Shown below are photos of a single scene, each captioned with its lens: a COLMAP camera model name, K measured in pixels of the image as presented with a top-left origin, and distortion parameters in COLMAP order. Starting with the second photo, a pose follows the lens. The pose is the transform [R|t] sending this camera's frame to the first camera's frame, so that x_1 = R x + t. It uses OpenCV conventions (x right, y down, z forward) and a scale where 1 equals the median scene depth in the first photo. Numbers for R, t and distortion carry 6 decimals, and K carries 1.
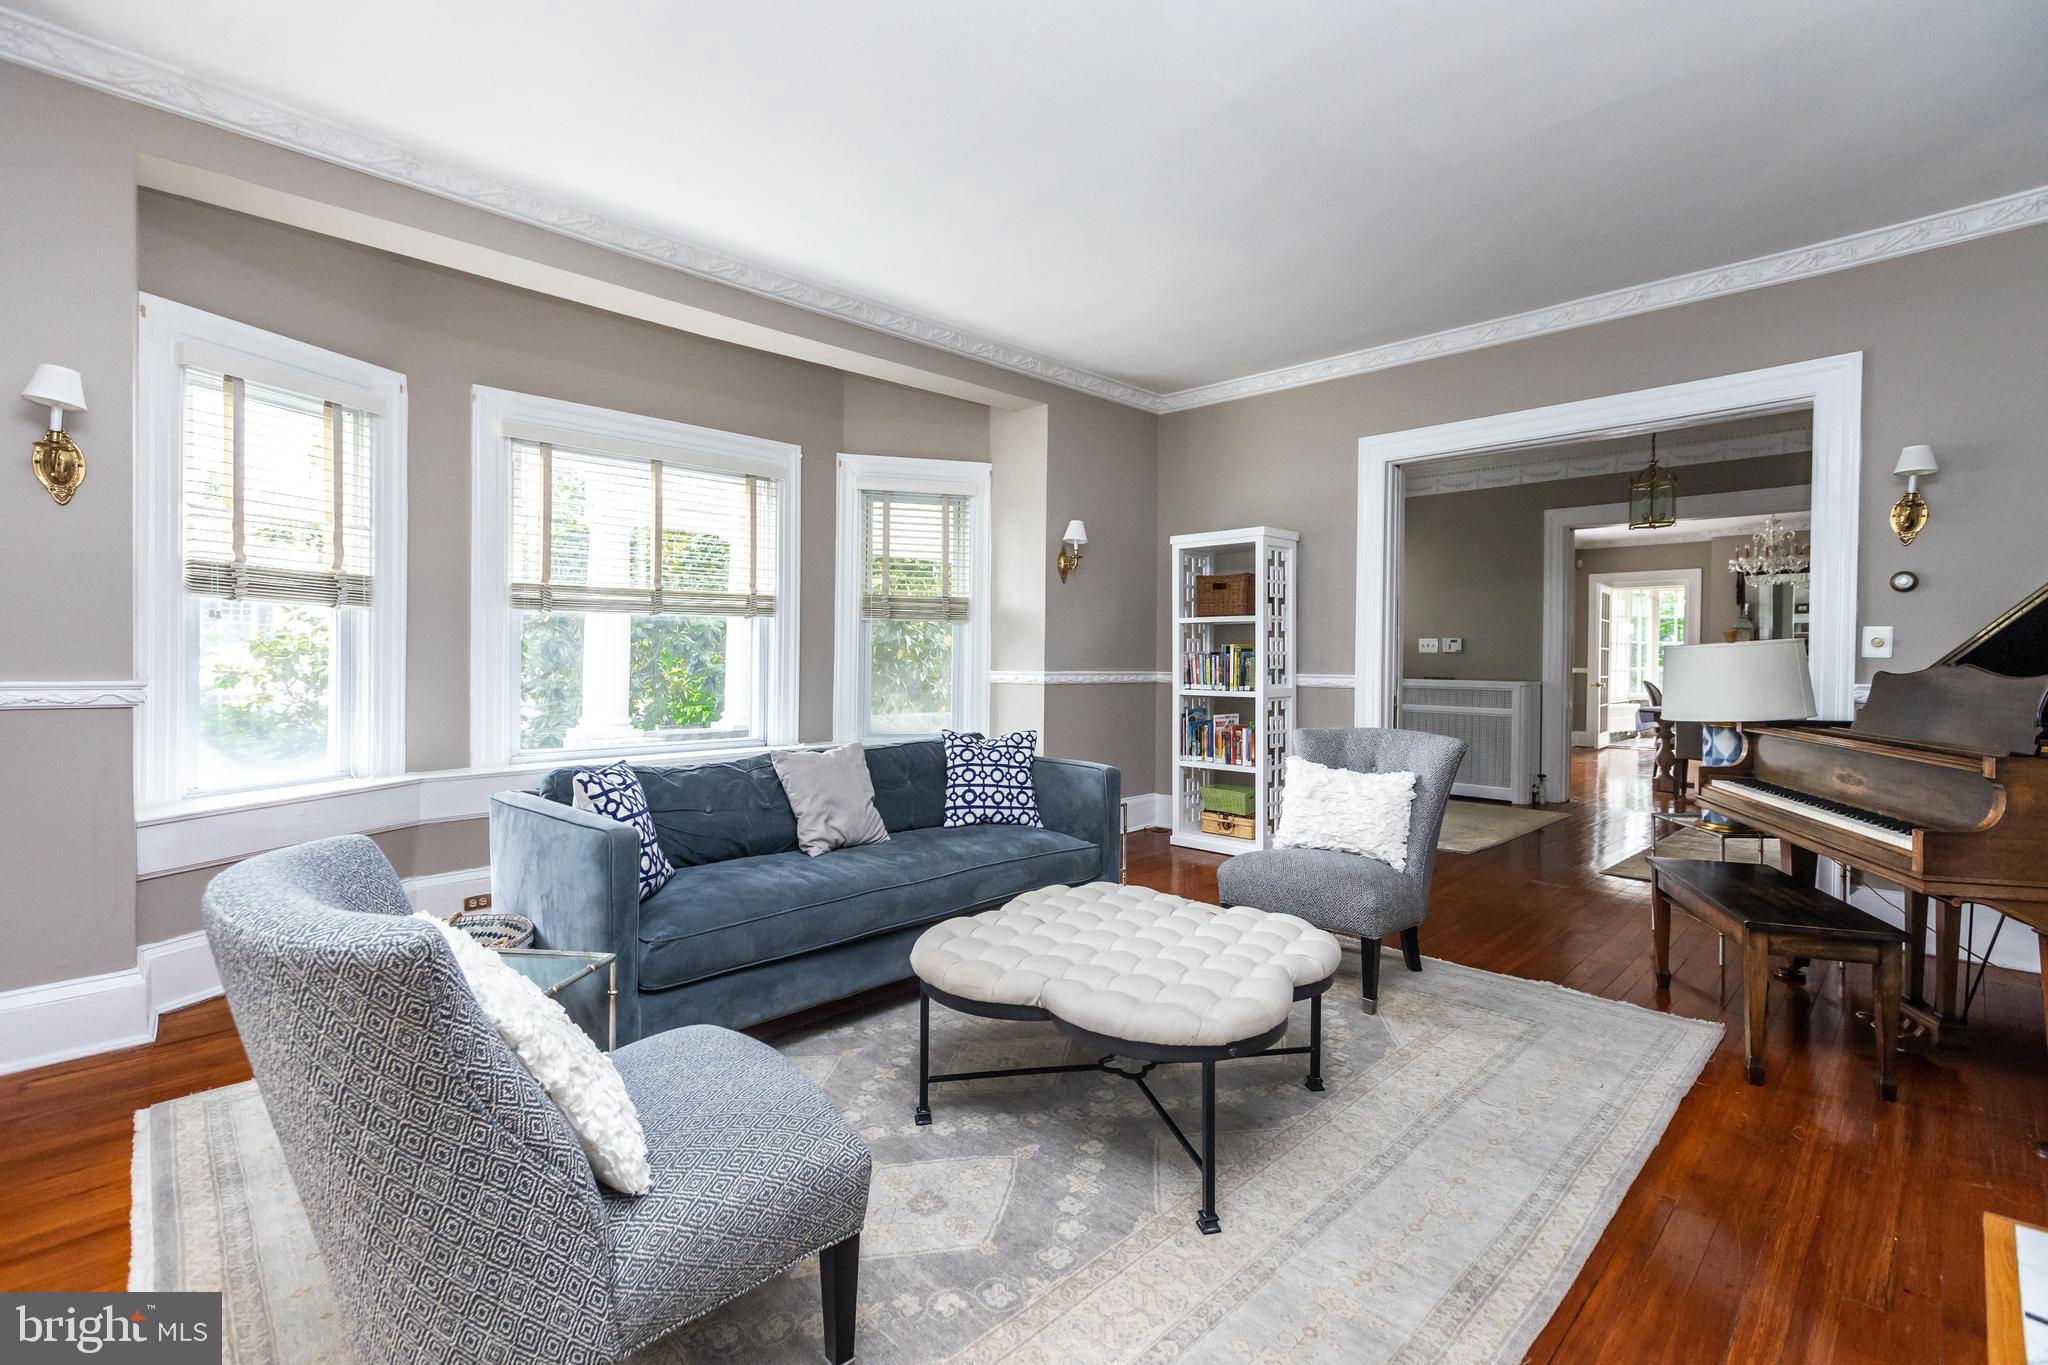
lens RADIAL K [[924.9, 0, 1026.2], [0, 924.9, 650.3], [0, 0, 1]] dist [-0.000003, 0.000949]
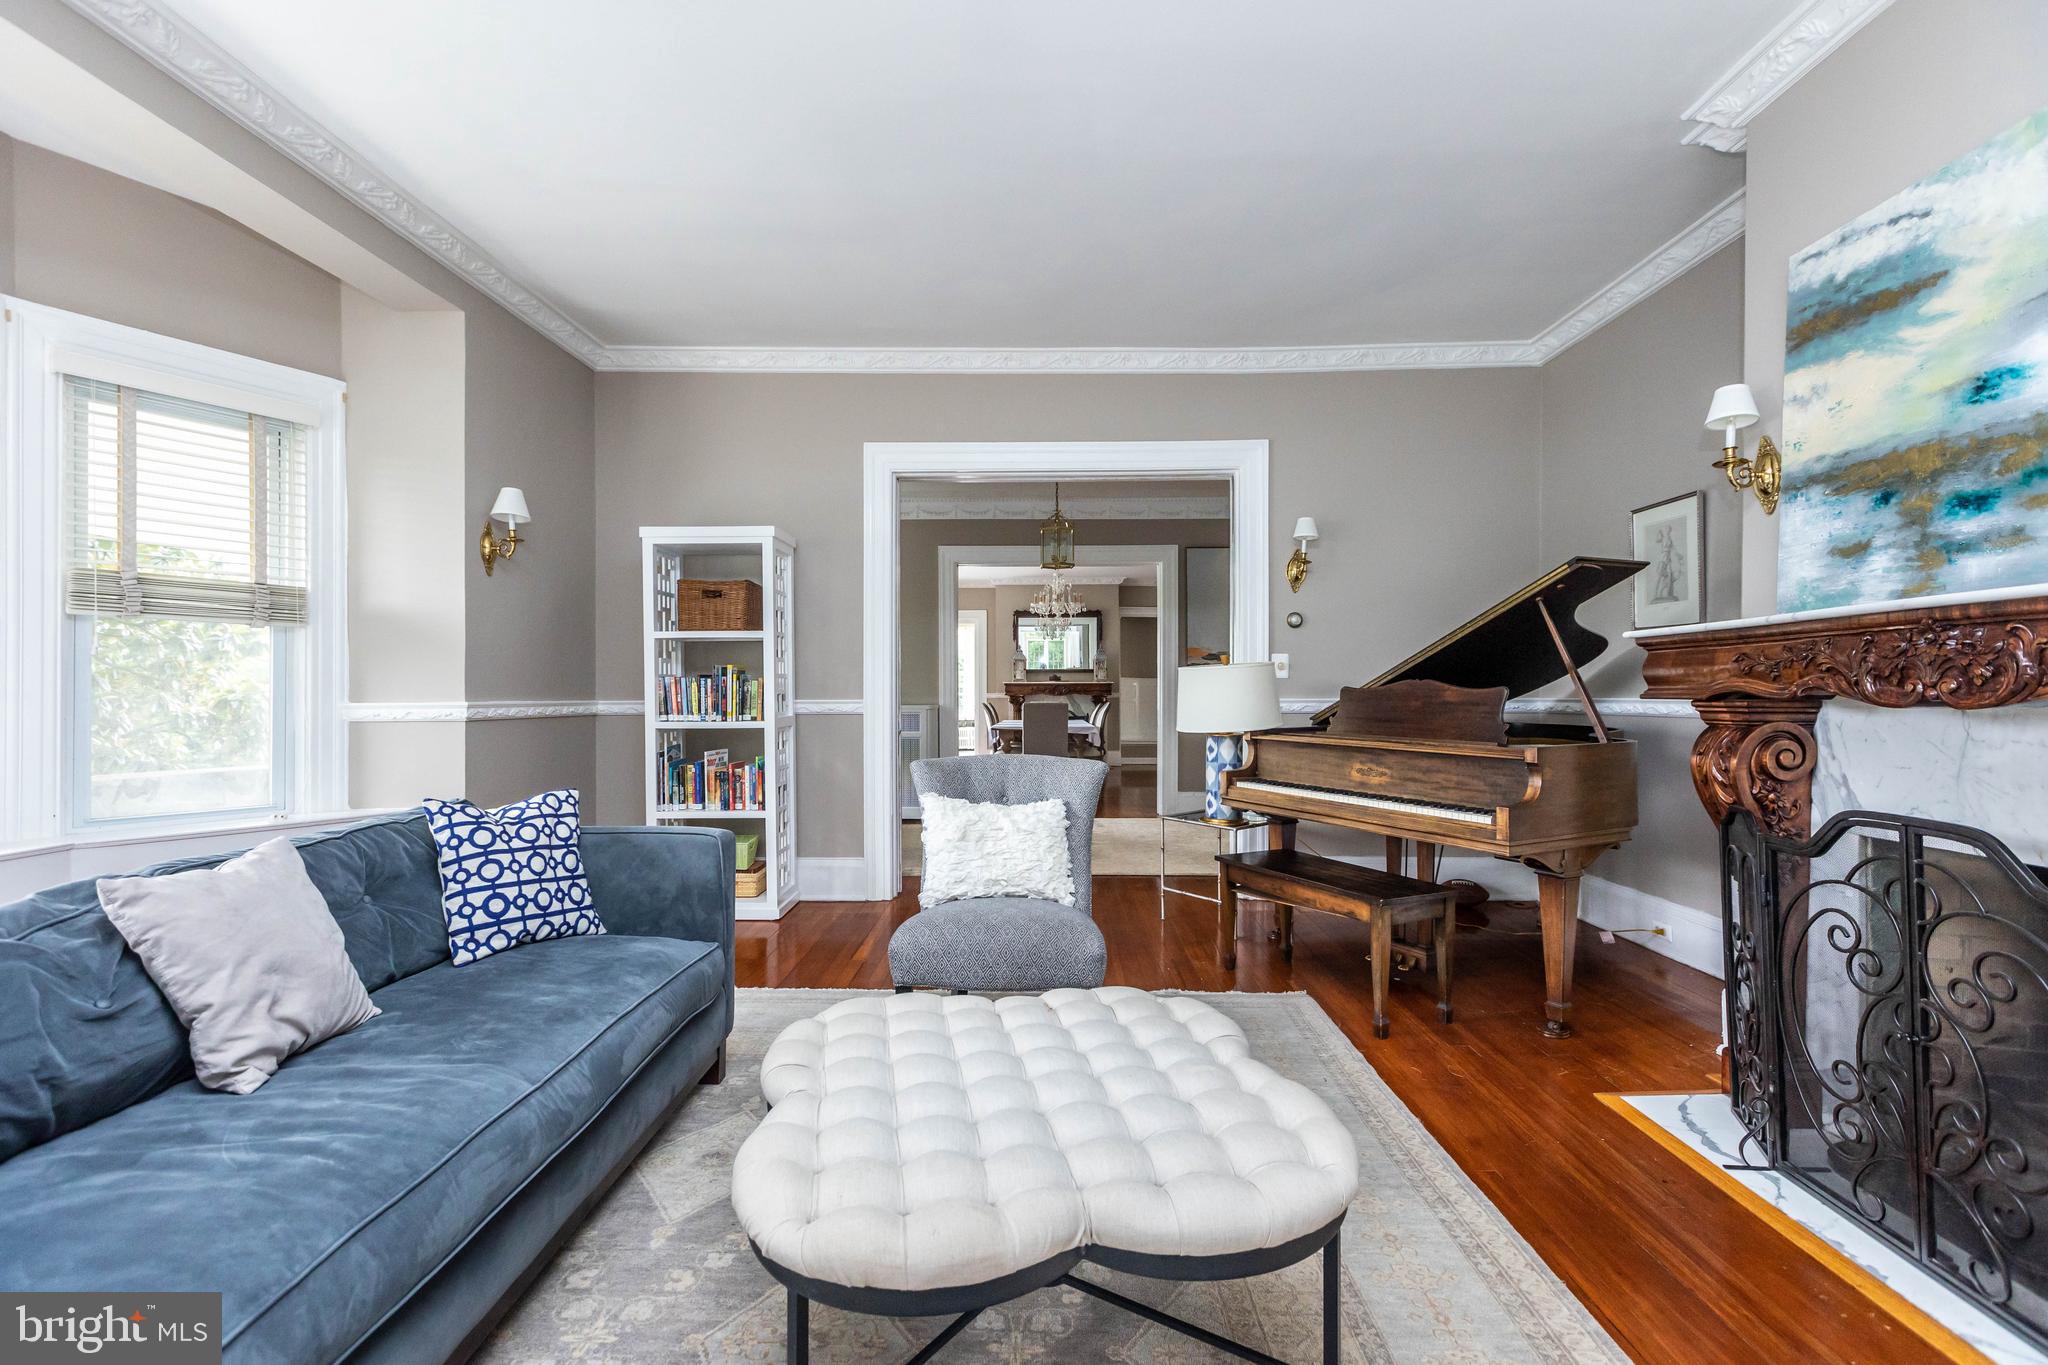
lens RADIAL K [[915.7, 0, 1028.6], [0, 915.7, 687.8], [0, 0, 1]] dist [0.000182, 0.000725]
pose [[0.716214, -0.005695, 0.697857, -0.166887], [0.000672, 0.999972, 0.007471, 0.008333], [-0.697880, -0.004882, 0.716198, 0.239733]]
